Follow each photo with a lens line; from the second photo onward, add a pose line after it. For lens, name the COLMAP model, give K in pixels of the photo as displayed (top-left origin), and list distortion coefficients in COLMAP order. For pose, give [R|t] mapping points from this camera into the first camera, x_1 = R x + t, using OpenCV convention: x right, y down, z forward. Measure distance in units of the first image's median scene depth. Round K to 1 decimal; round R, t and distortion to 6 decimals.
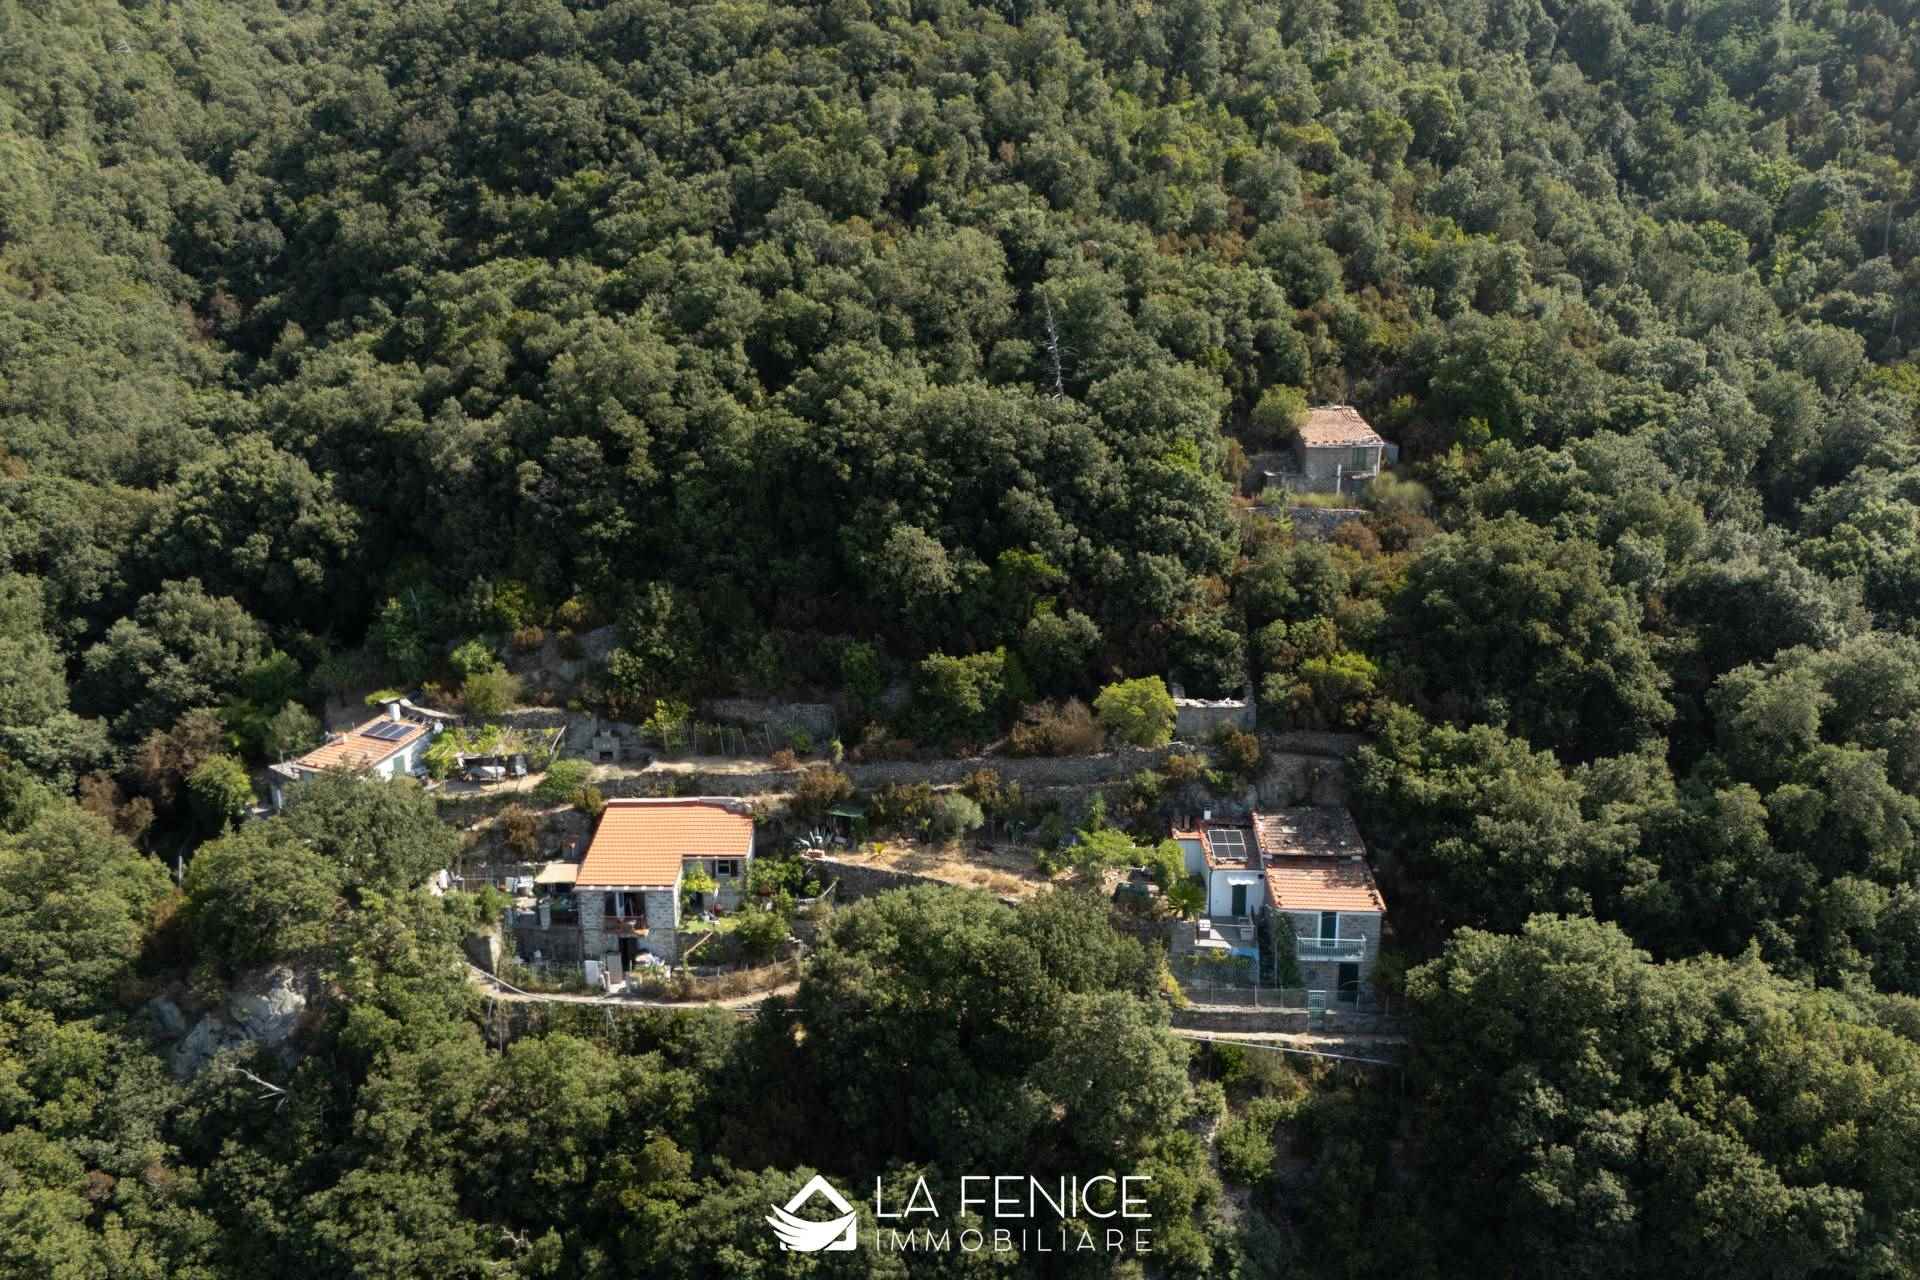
lens RADIAL K [[1415.5, 0, 952.0], [0, 1415.5, 657.4], [0, 0, 1]] dist [0.068761, -0.065772]
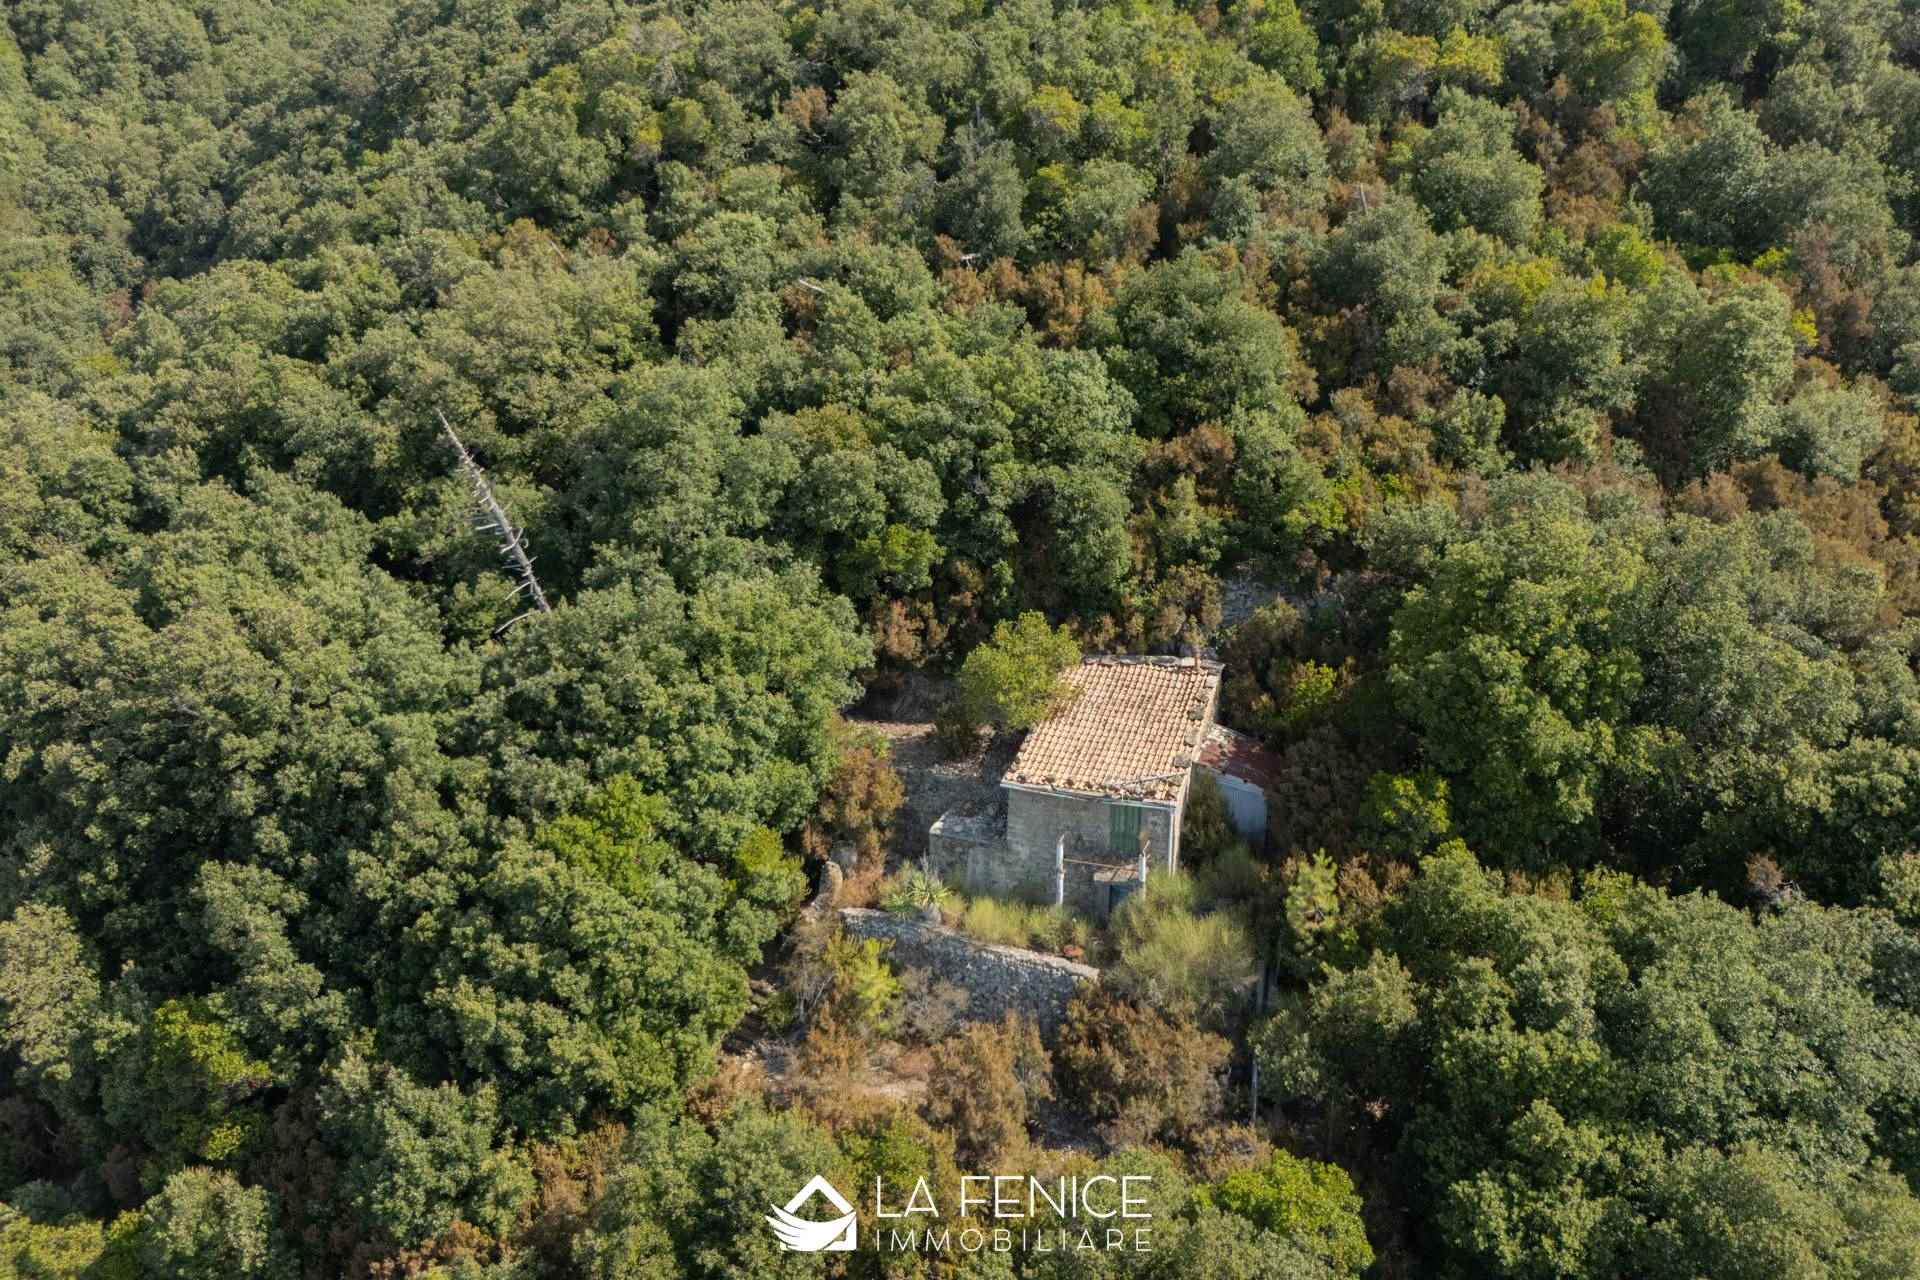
lens RADIAL K [[1415.5, 0, 960.7], [0, 1415.5, 565.1], [0, 0, 1]] dist [0.068761, -0.065772]
pose [[0.930579, 0.091472, -0.354479, 0.373552], [-0.090820, 0.995695, 0.018515, -0.215750], [0.354646, 0.014964, 0.934881, 0.563558]]
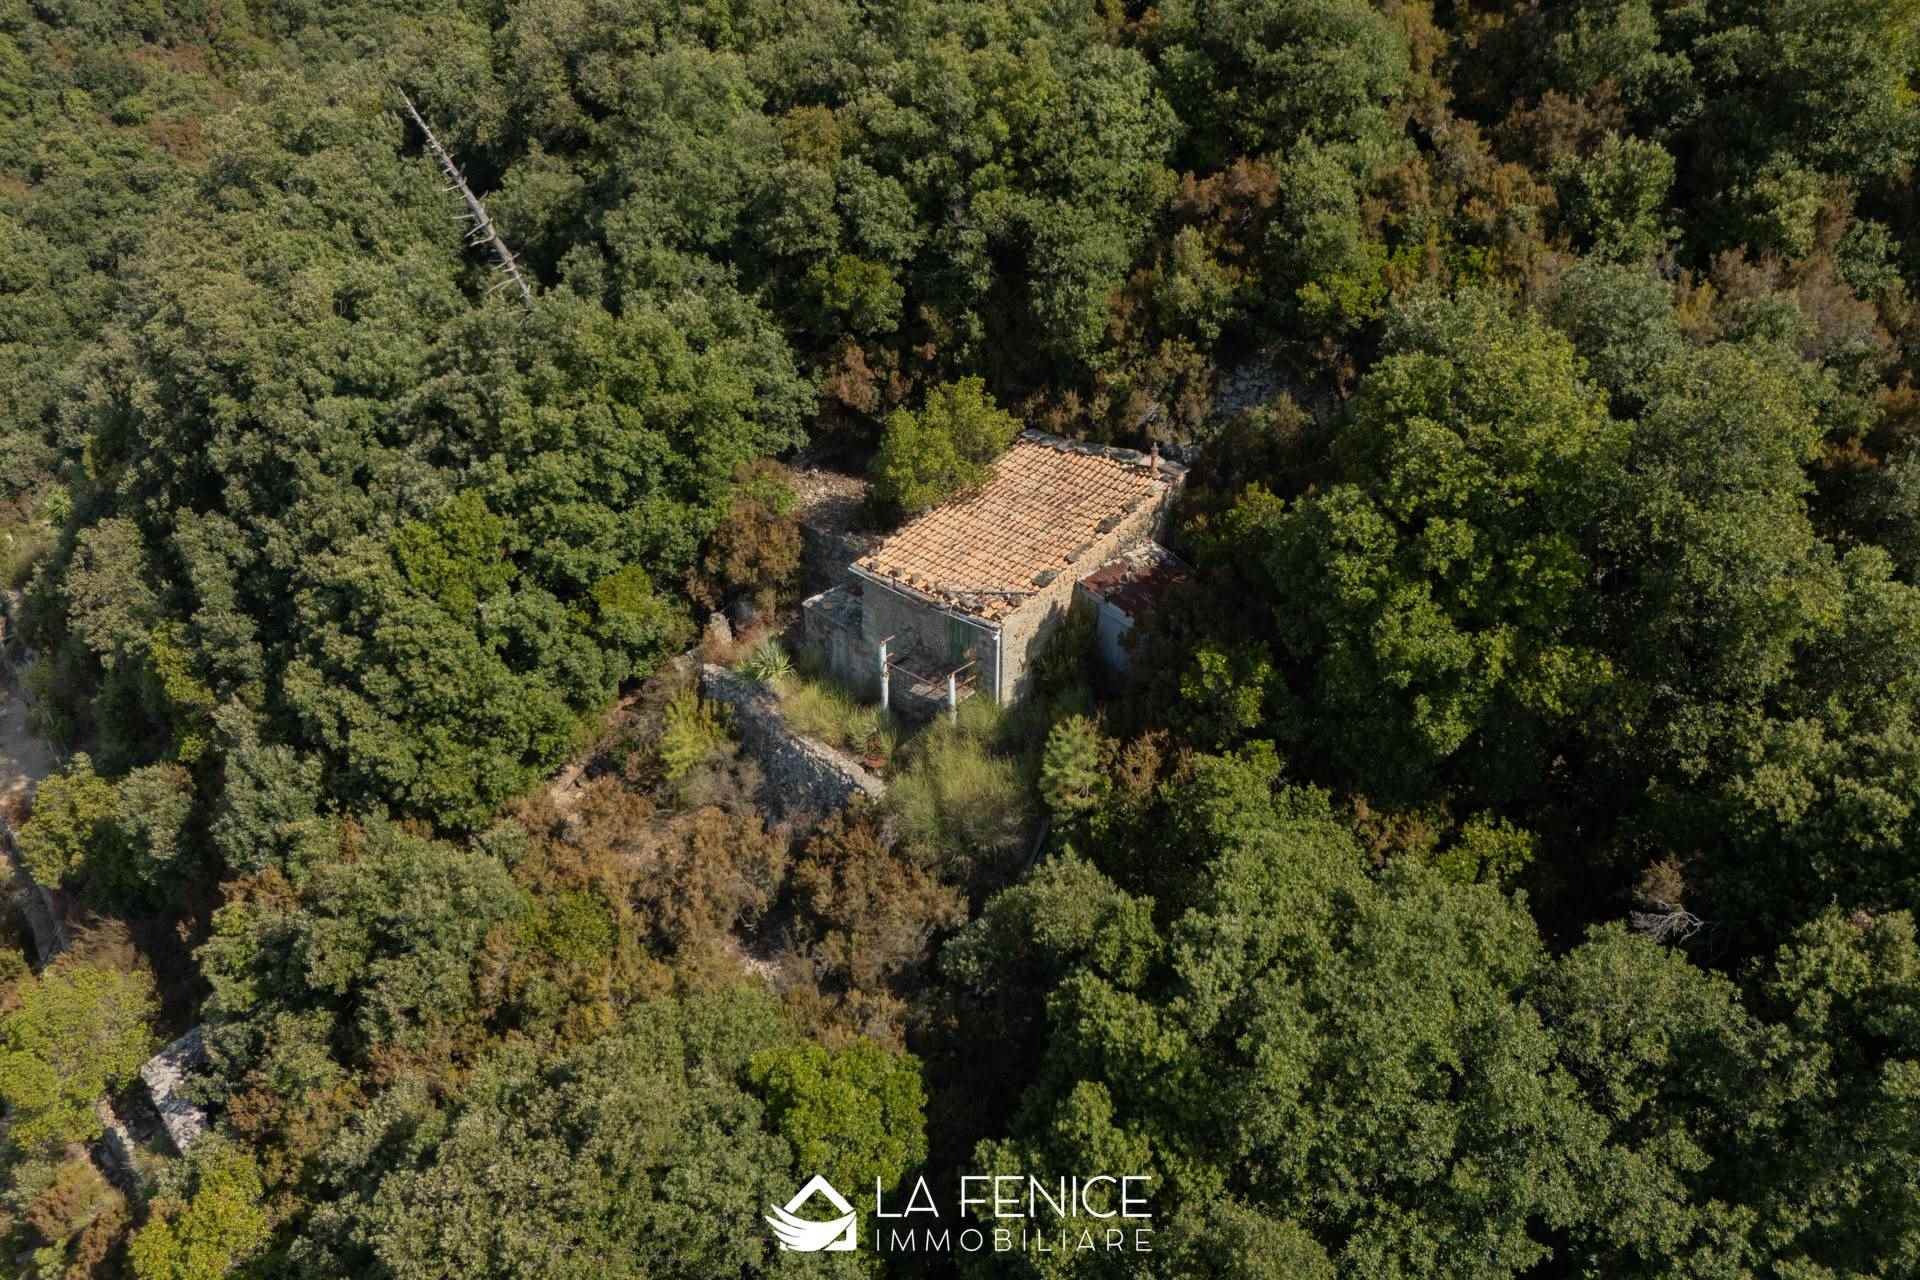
lens RADIAL K [[1415.5, 0, 961.3], [0, 1415.5, 585.0], [0, 0, 1]] dist [0.068761, -0.065772]
pose [[0.695534, 0.320268, -0.643165, 0.504198], [-0.169755, 0.943065, 0.286028, -0.251843], [0.698152, -0.089762, 0.710301, 0.718944]]
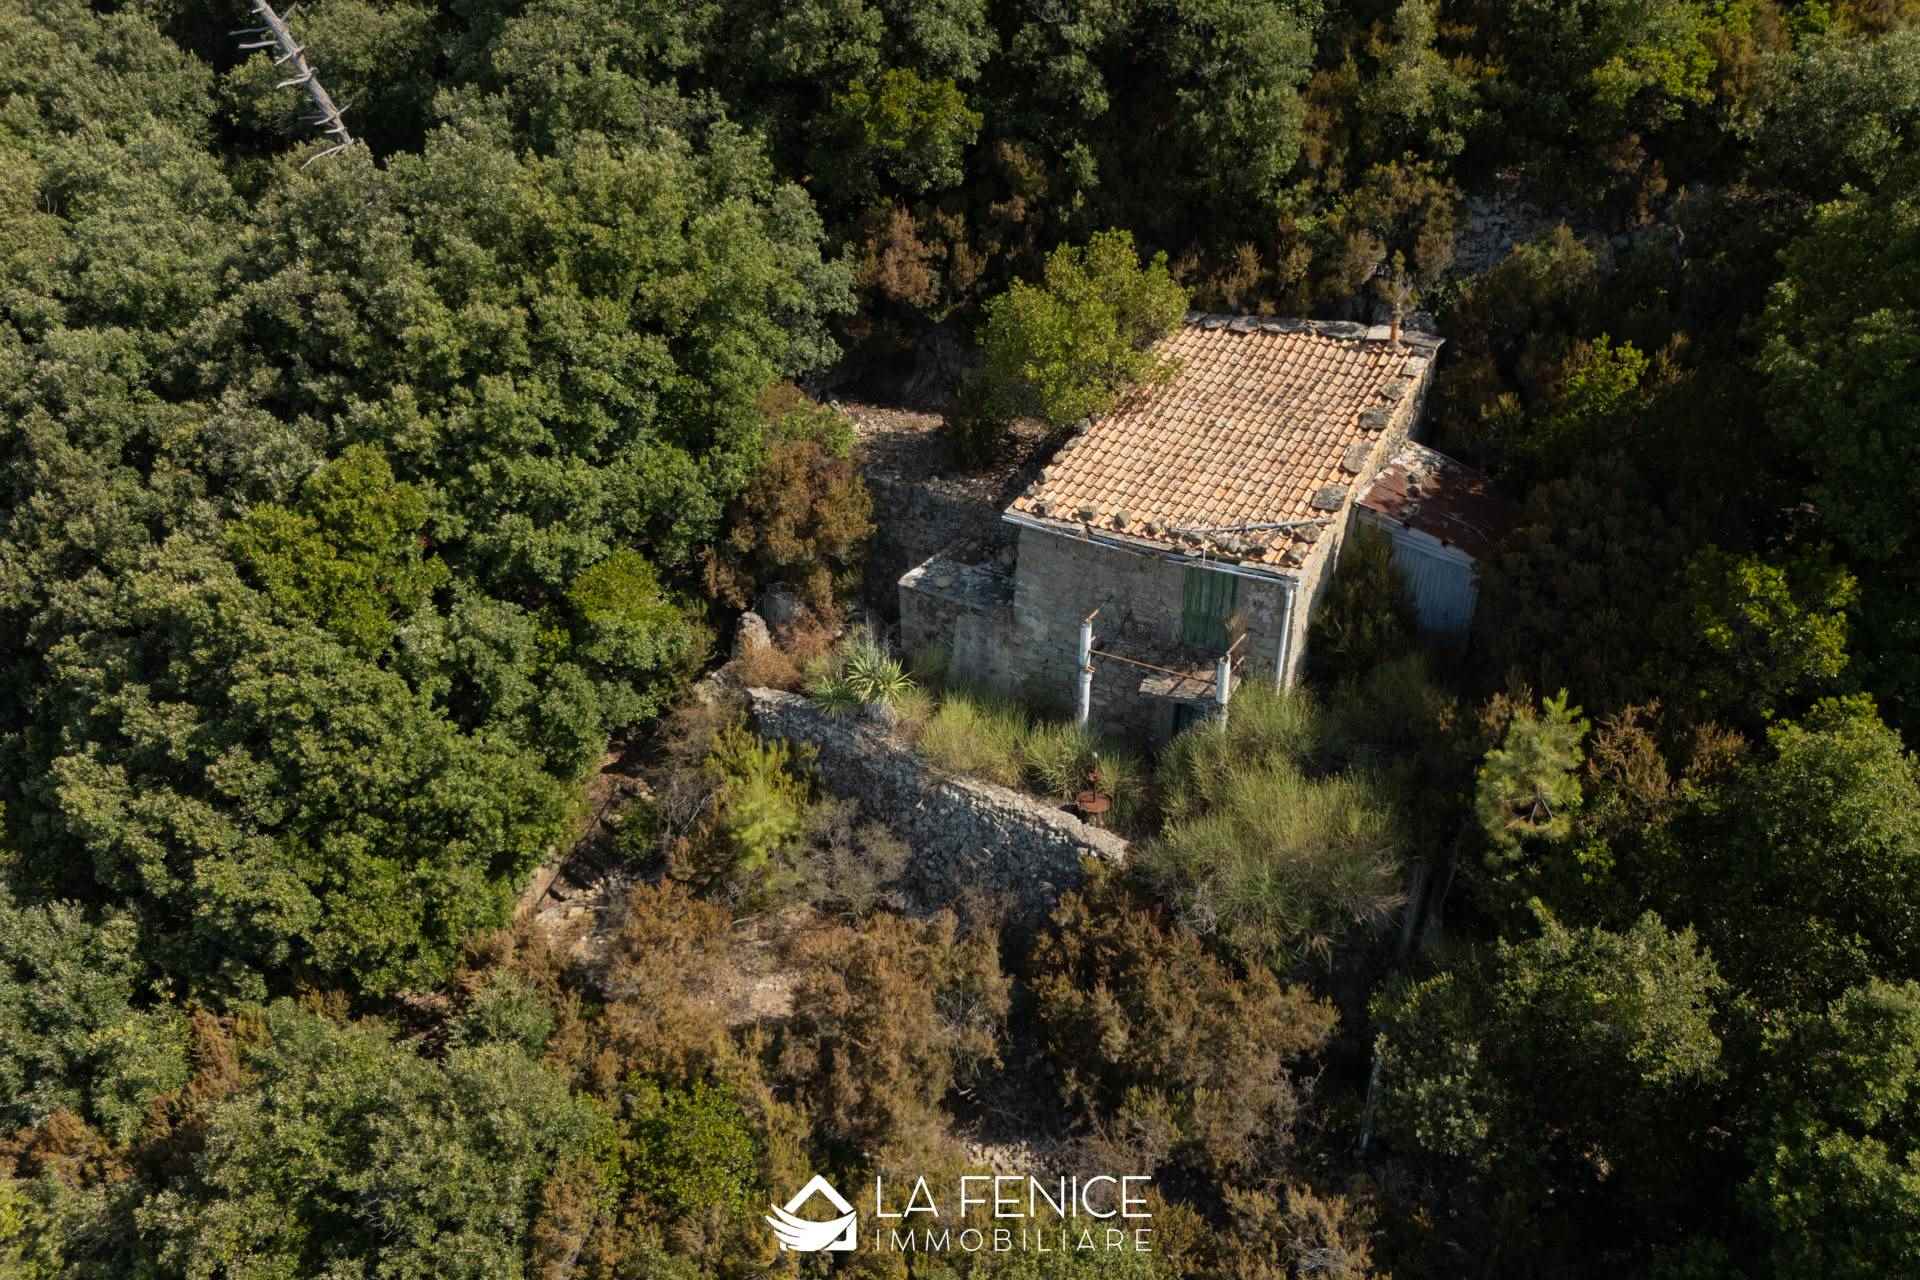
lens RADIAL K [[1415.5, 0, 964.7], [0, 1415.5, 597.0], [0, 0, 1]] dist [0.068761, -0.065772]
pose [[0.843450, 0.246774, -0.477174, 0.356105], [-0.136913, 0.957662, 0.253256, -0.191597], [0.519468, -0.148277, 0.841526, 0.751772]]
